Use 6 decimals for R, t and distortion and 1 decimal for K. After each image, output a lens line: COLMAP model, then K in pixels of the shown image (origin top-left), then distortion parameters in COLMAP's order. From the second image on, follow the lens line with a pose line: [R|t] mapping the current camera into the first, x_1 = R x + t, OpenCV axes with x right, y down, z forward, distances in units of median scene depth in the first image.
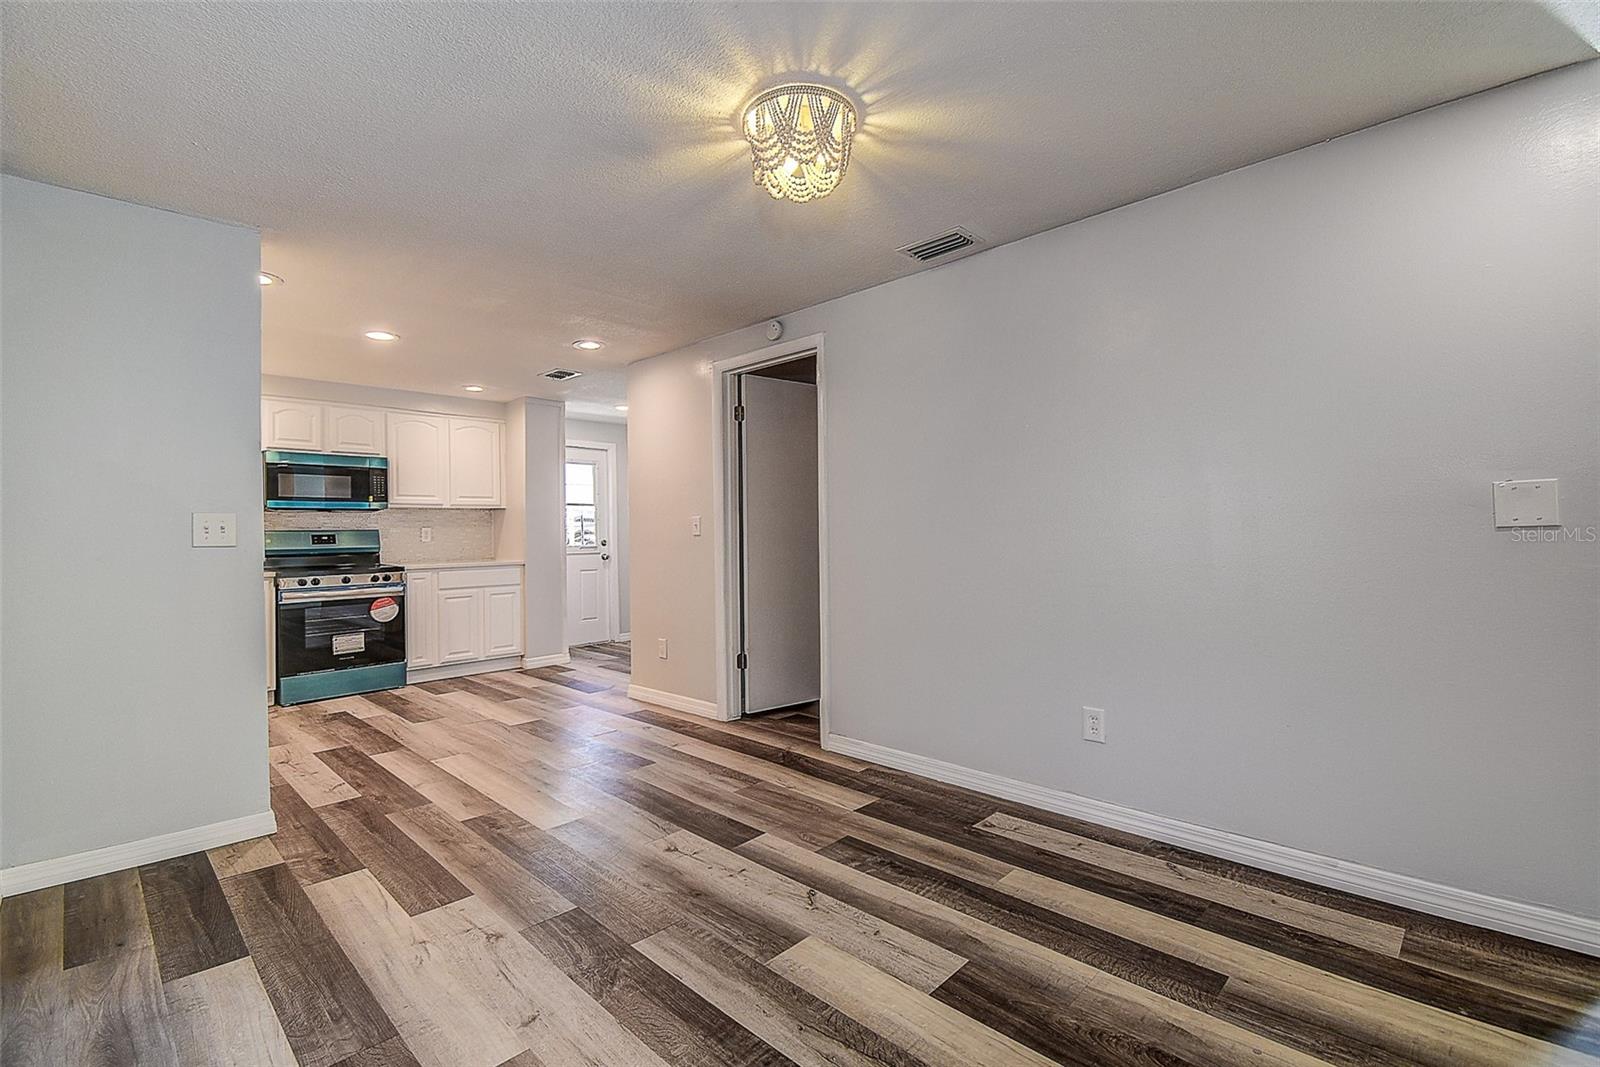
lens RADIAL K [[711.9, 0, 798.3], [0, 711.9, 528.0], [0, 0, 1]] dist [0.034042, -0.027939]
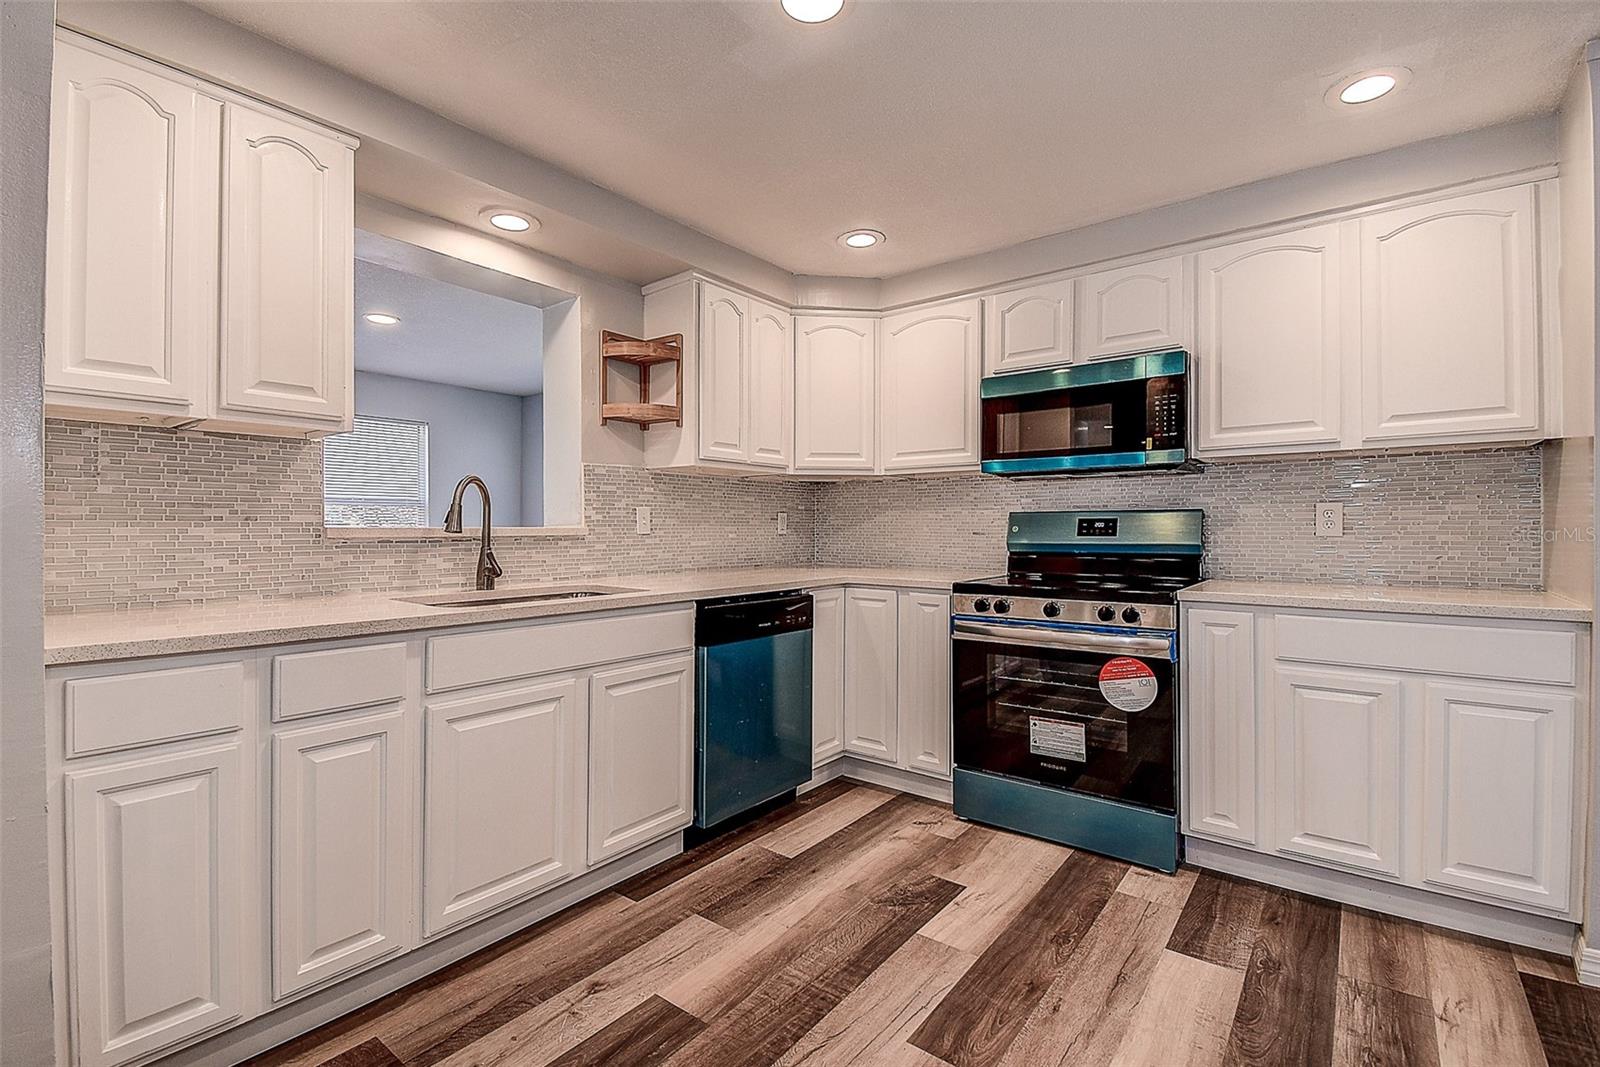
lens RADIAL K [[711.9, 0, 798.3], [0, 711.9, 528.0], [0, 0, 1]] dist [0.034042, -0.027939]
pose [[0.117498, 0.013338, -0.992984, -0.158177], [0.004403, 0.999893, 0.013952, 0.008322], [0.993063, -0.006011, 0.117427, 0.761700]]
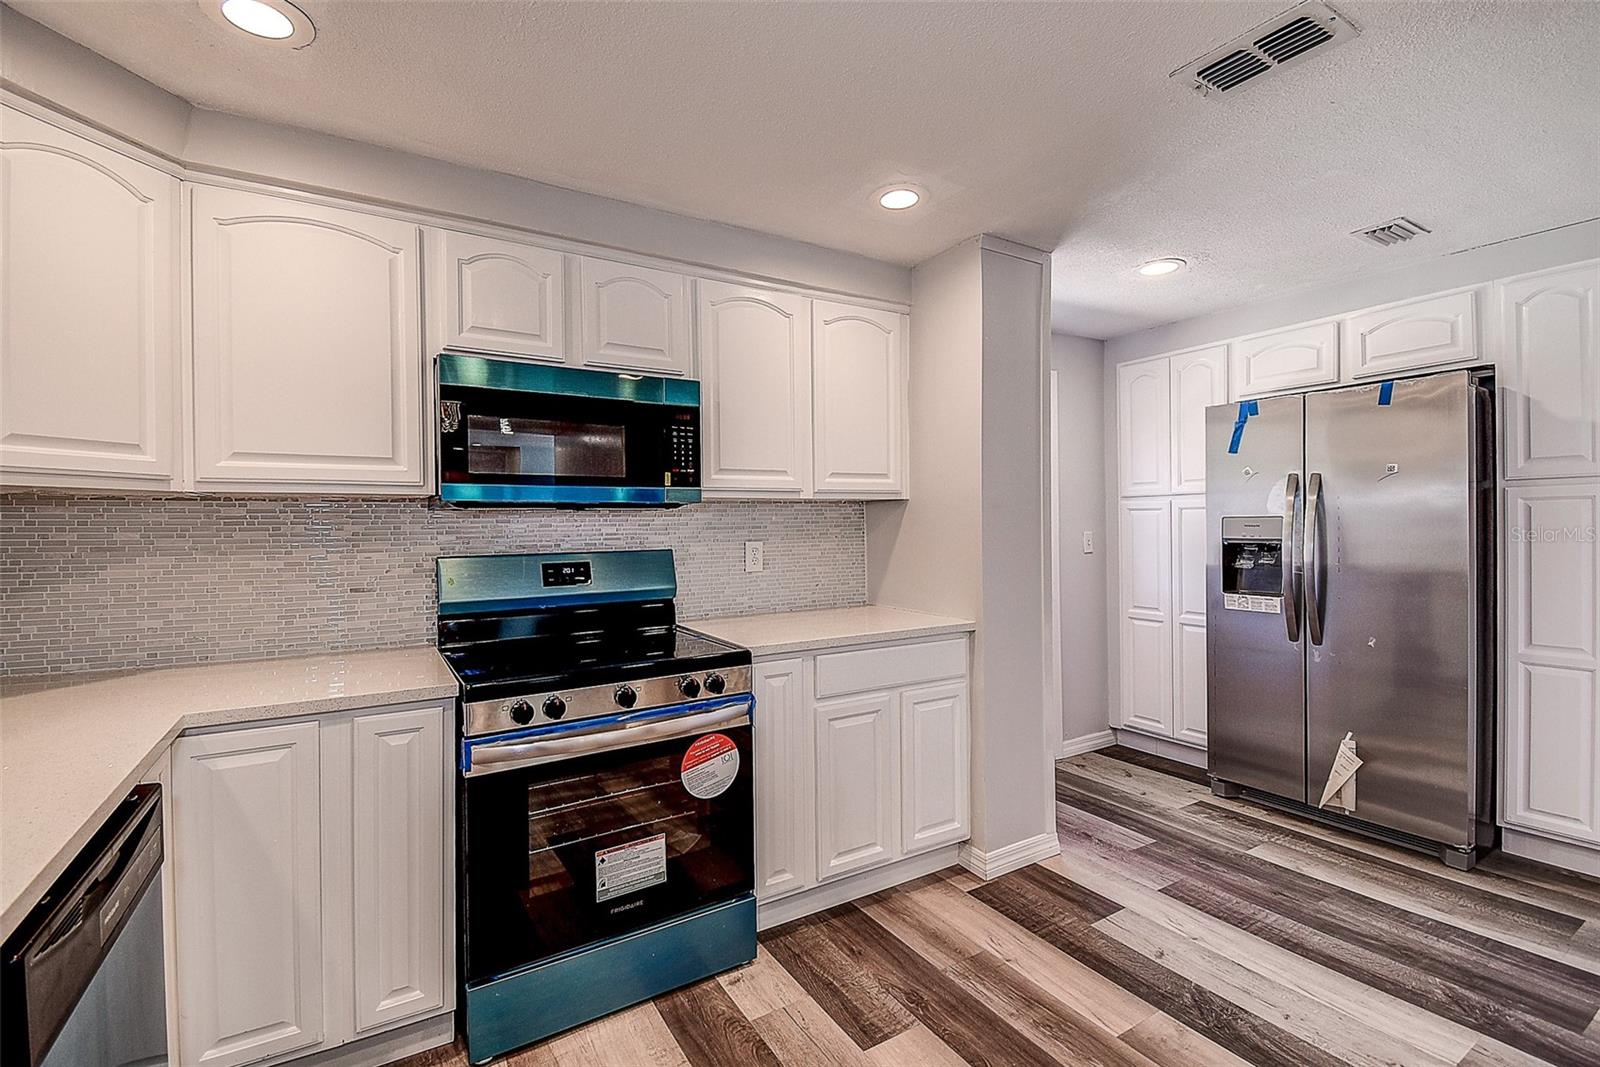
lens RADIAL K [[711.9, 0, 798.3], [0, 711.9, 528.0], [0, 0, 1]] dist [0.034042, -0.027939]
pose [[0.970396, 0.004967, -0.241470, -0.450726], [-0.001430, 0.999889, 0.014820, -0.019865], [0.241516, -0.014036, 0.970295, 0.659501]]
